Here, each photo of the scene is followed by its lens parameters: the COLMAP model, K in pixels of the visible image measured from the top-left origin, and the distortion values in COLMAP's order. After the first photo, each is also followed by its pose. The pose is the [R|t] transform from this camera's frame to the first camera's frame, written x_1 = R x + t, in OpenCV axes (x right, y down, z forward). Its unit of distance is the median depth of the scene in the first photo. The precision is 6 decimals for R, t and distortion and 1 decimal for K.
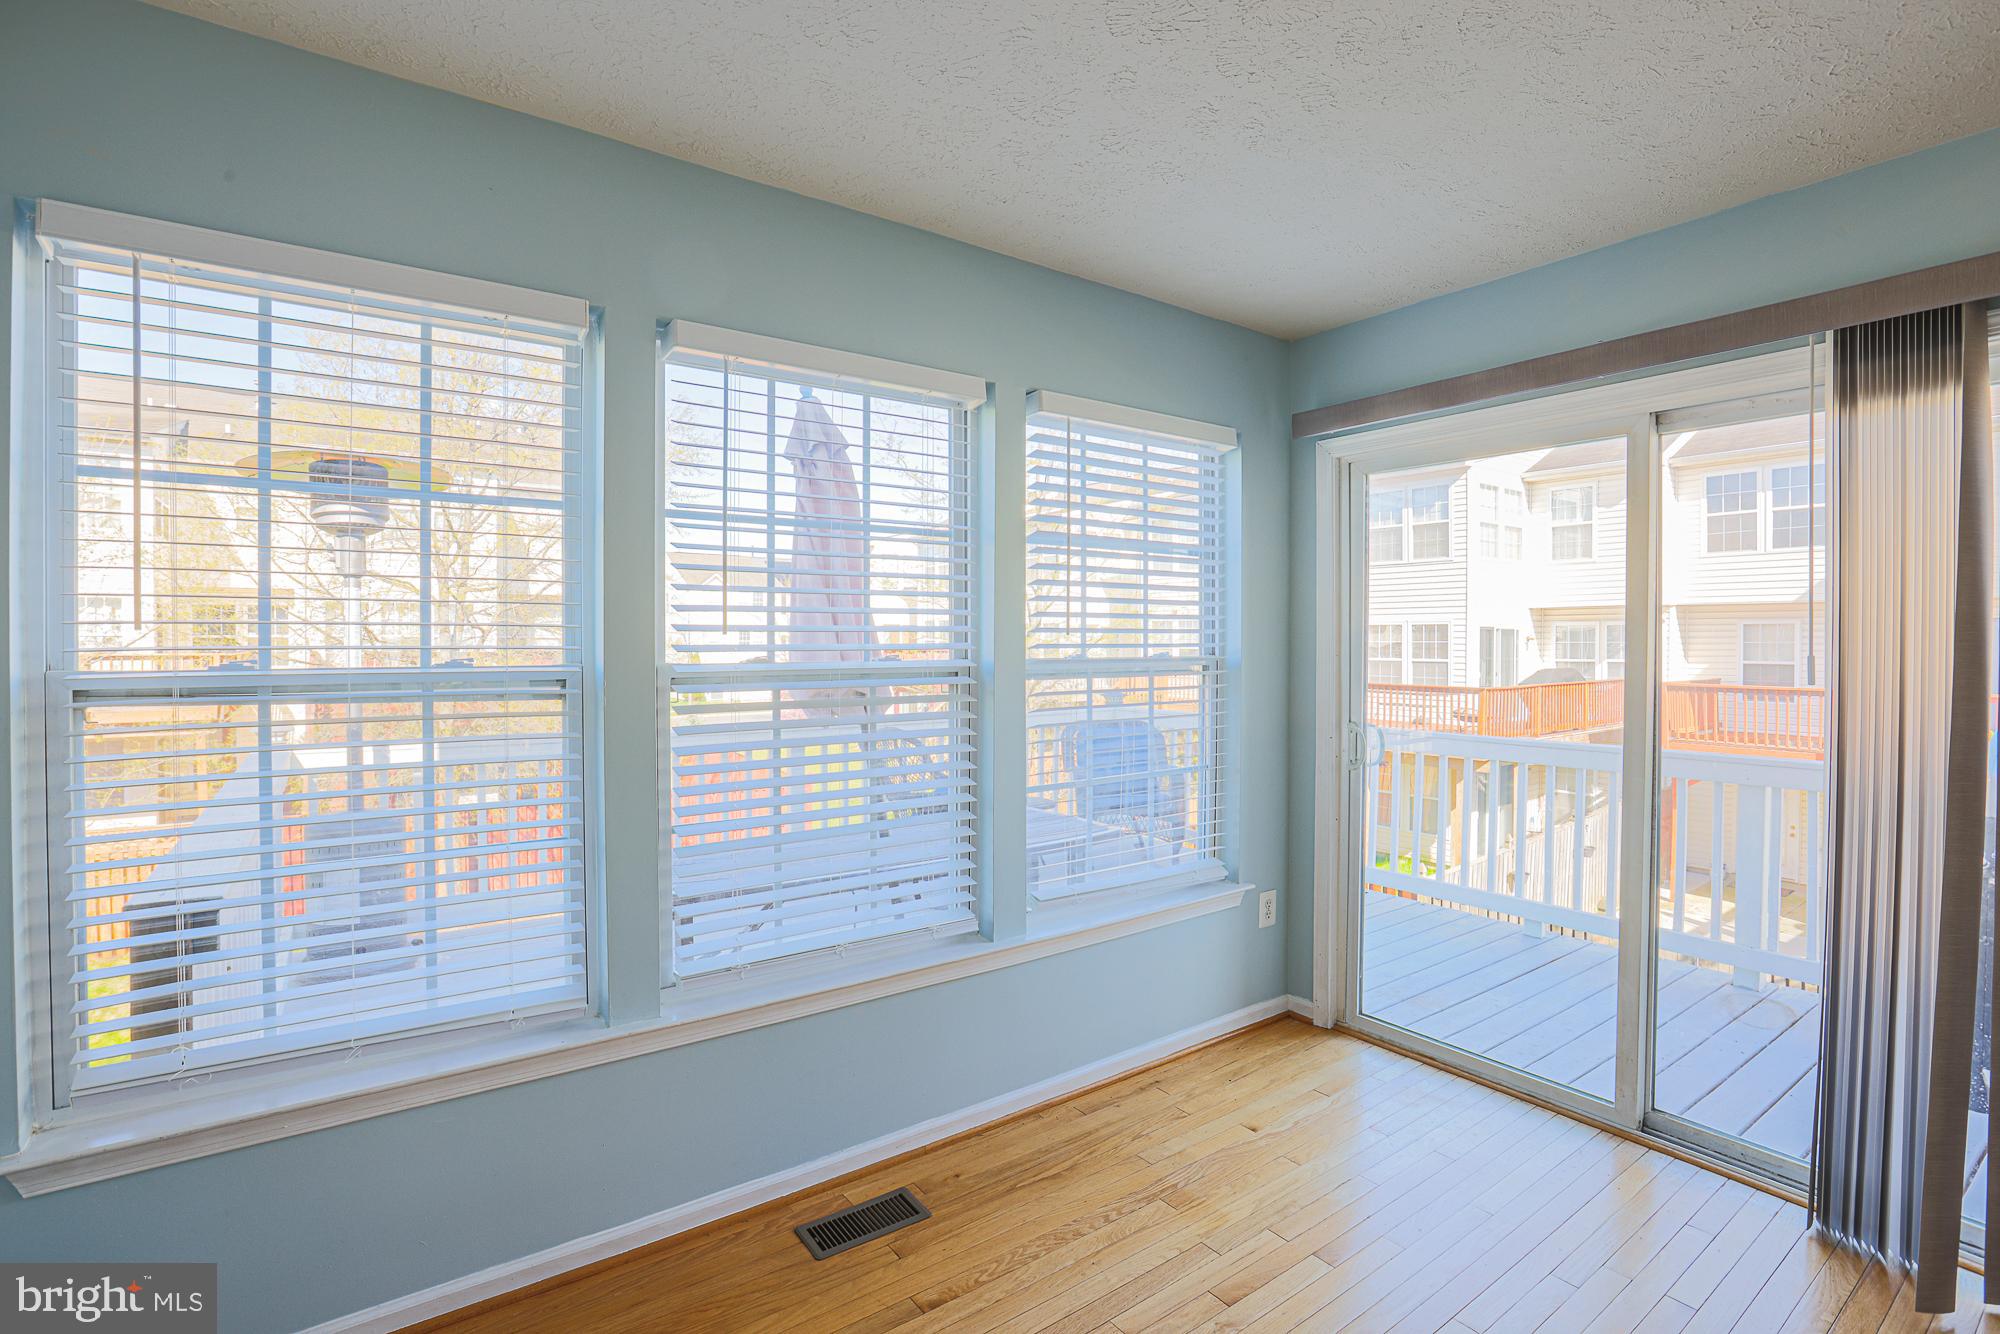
lens RADIAL K [[934.6, 0, 992.6], [0, 934.6, 660.5], [0, 0, 1]] dist [-0.000387, -0.000565]
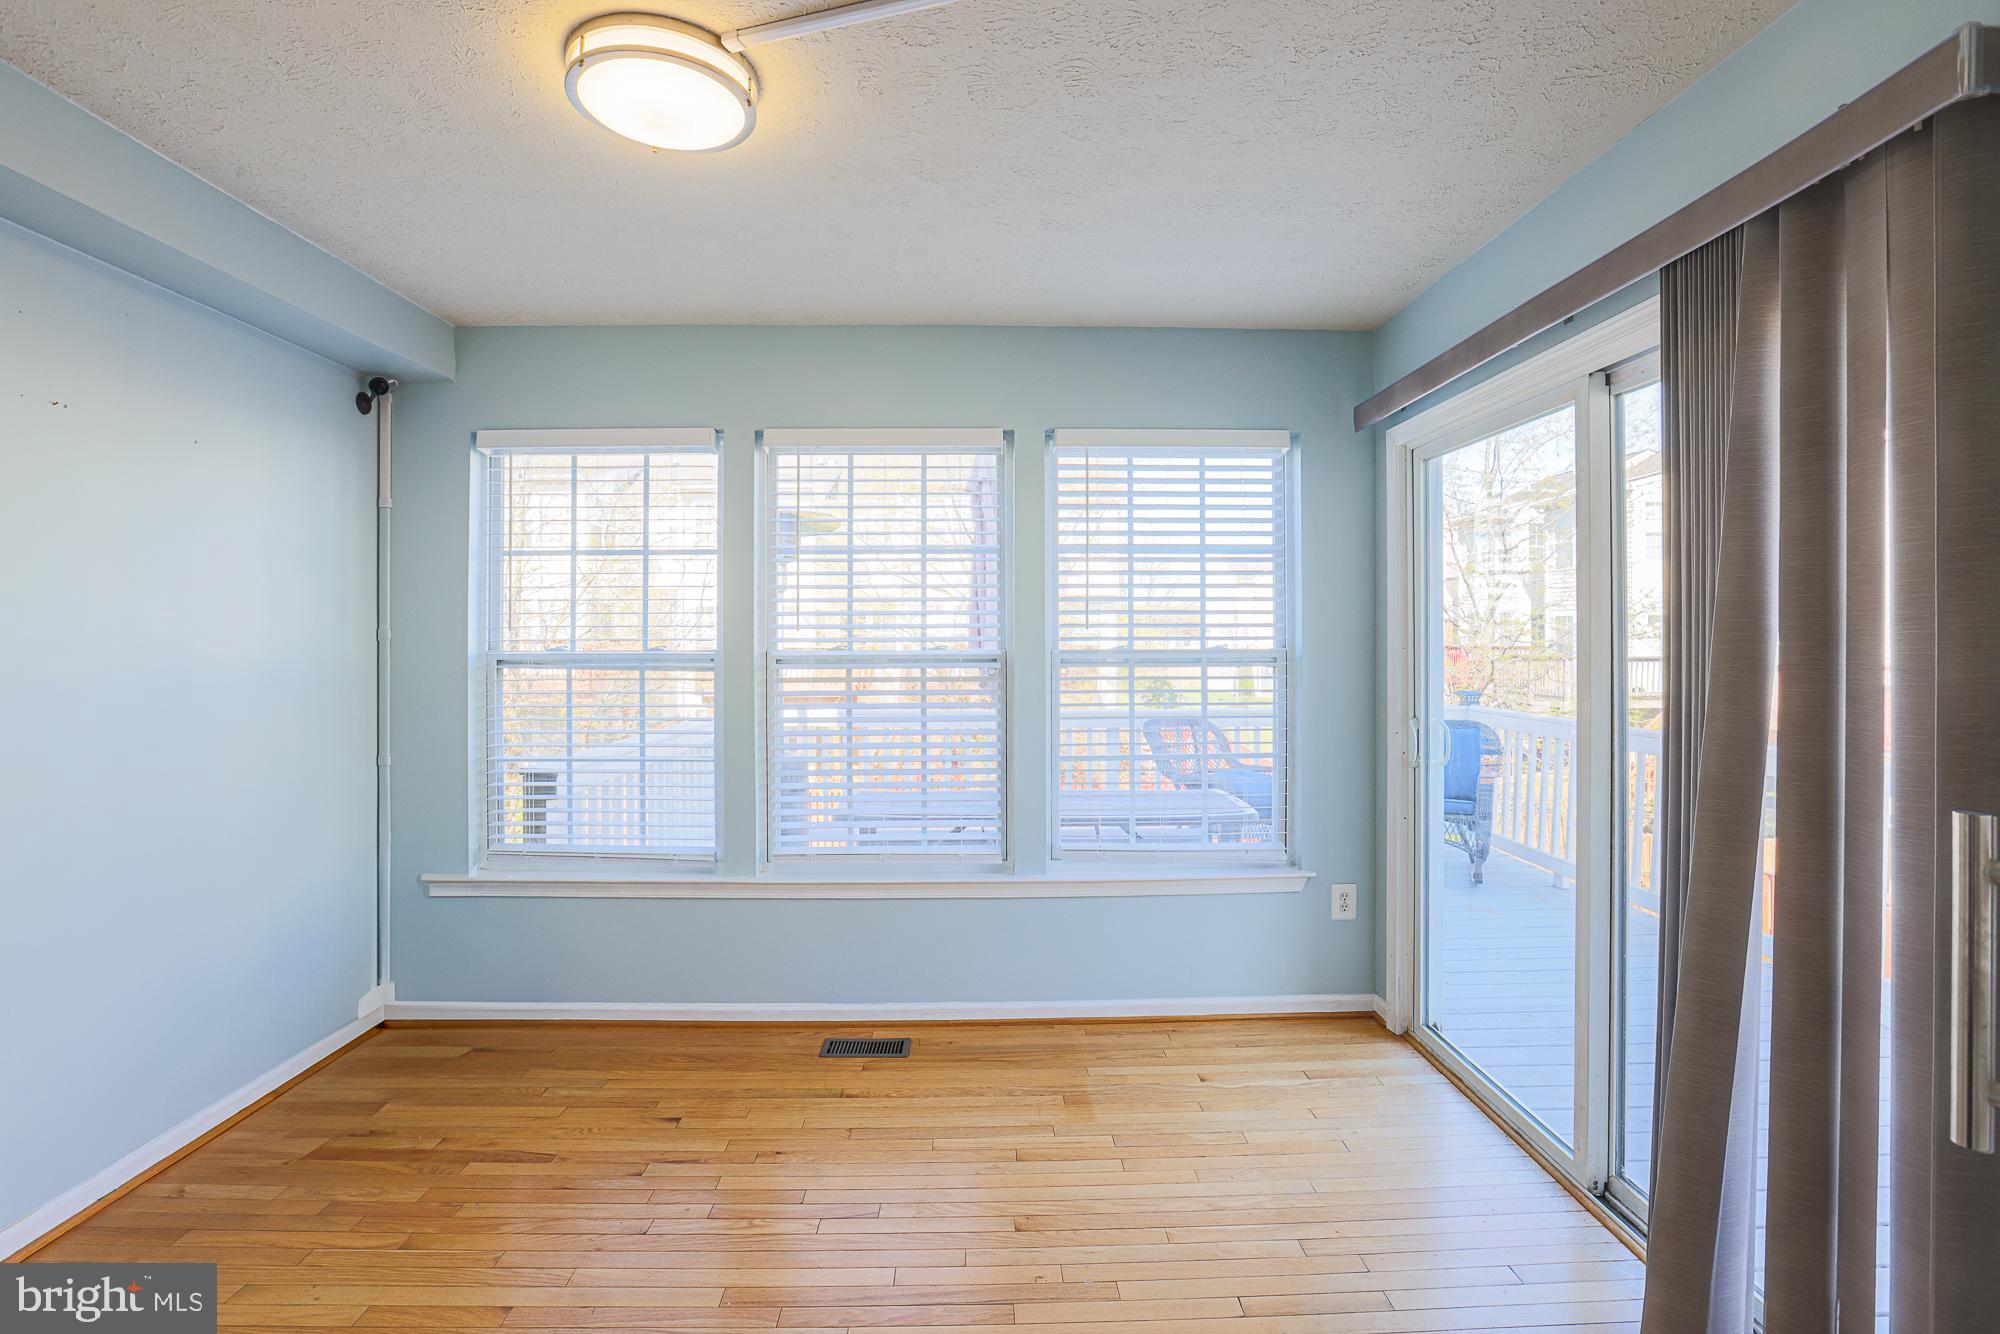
lens RADIAL K [[878.1, 0, 1002.7], [0, 878.1, 656.3], [0, 0, 1]] dist [-0.004302, 0.000221]
pose [[0.819477, -0.007351, -0.573065, 0.659966], [-0.011329, 0.999515, -0.029021, 0.043777], [0.573000, 0.030274, 0.818996, 0.021124]]
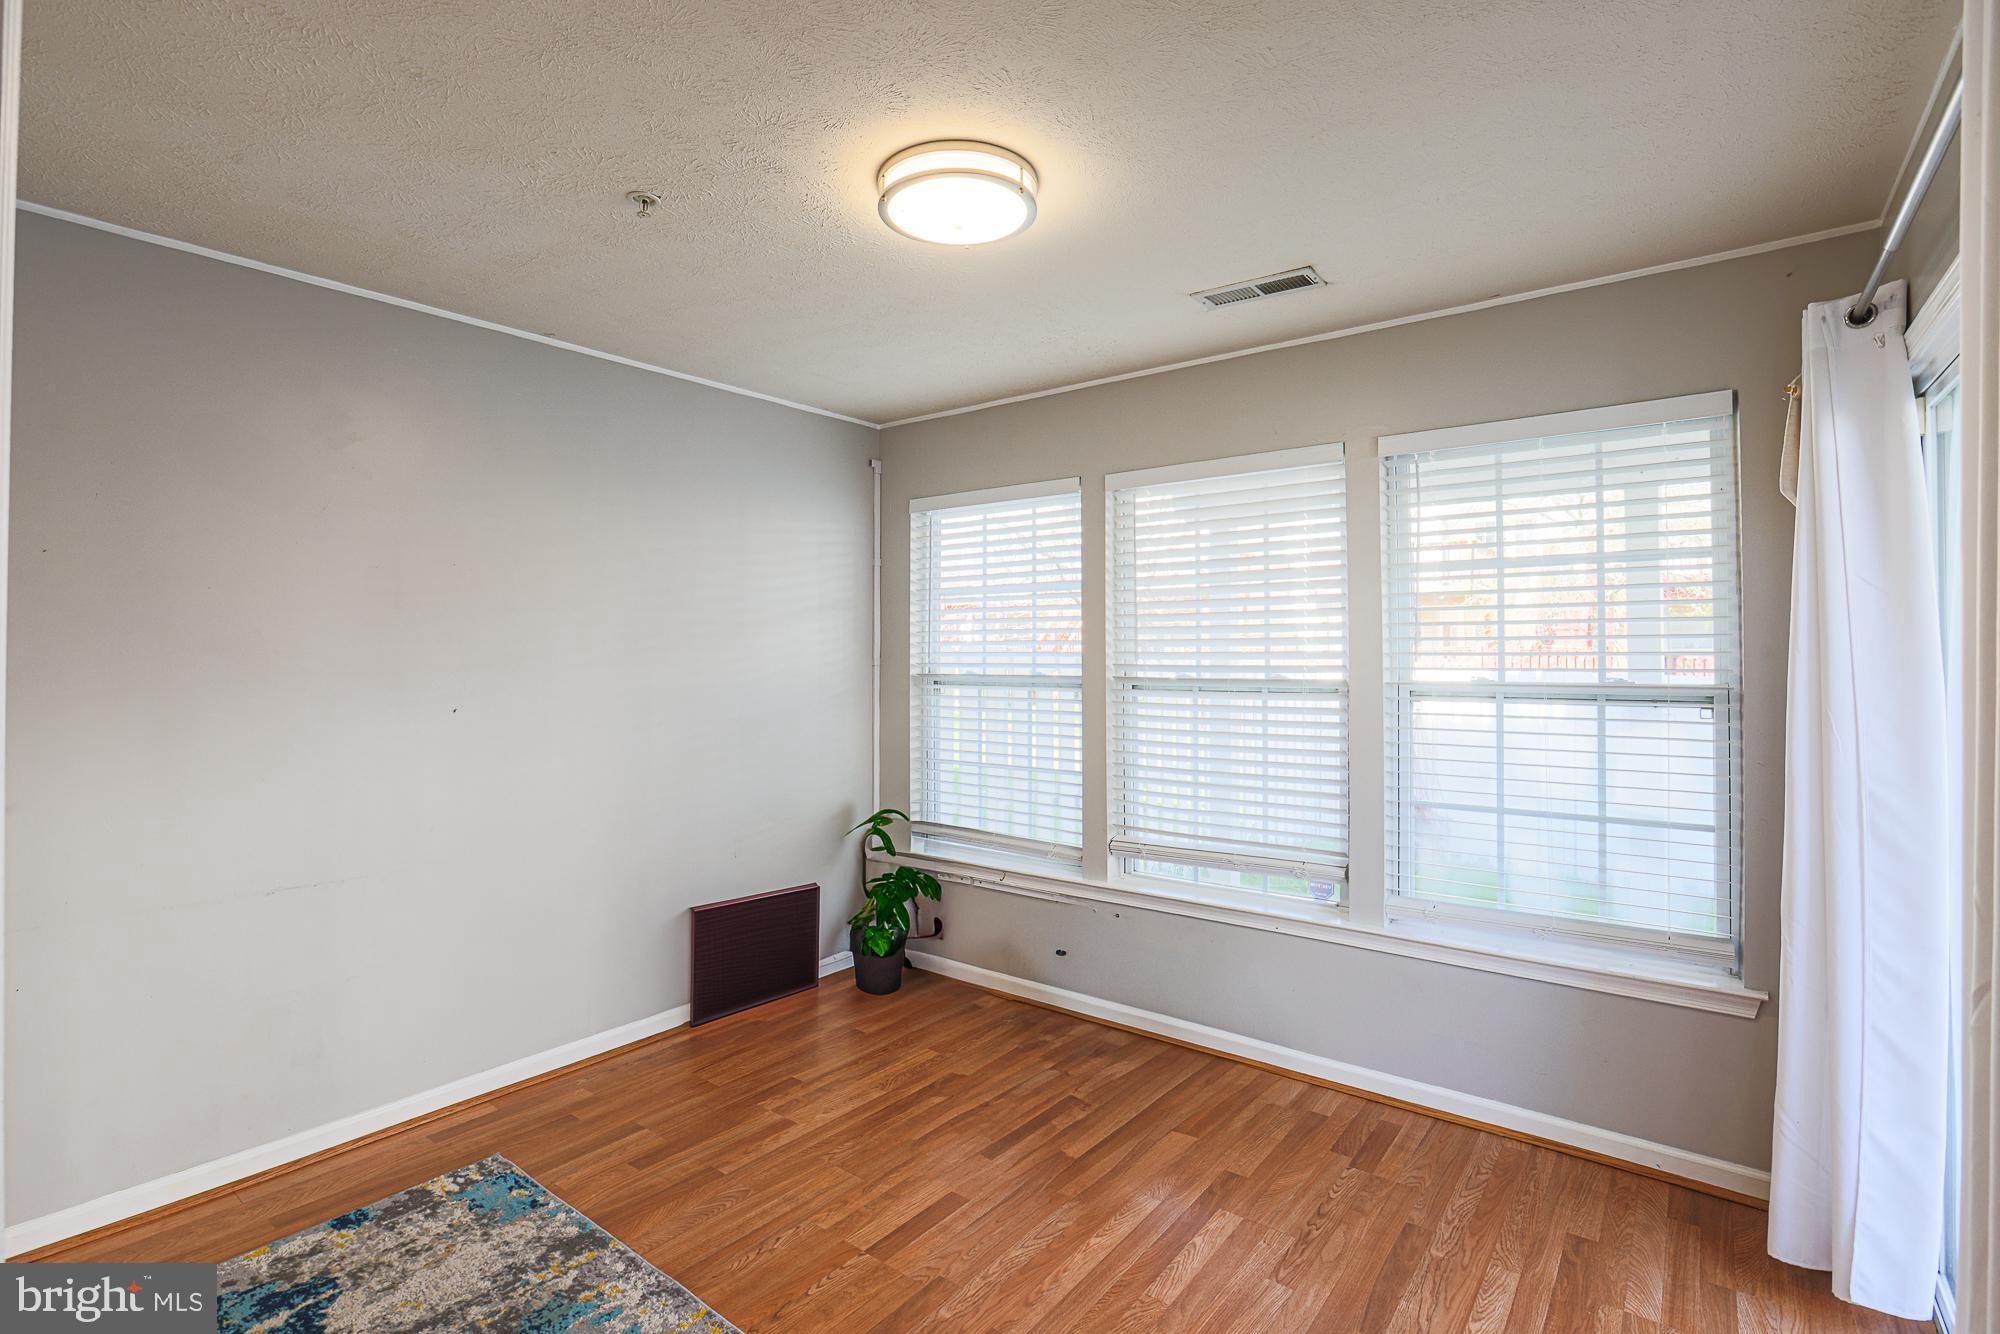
lens RADIAL K [[934.6, 0, 1003.0], [0, 934.6, 664.4], [0, 0, 1]] dist [-0.000387, -0.000565]
pose [[0.293554, -0.013968, -0.955841, 0.973365], [-0.049316, 0.998341, -0.029735, 0.037166], [0.954670, 0.055867, 0.292378, 0.251157]]
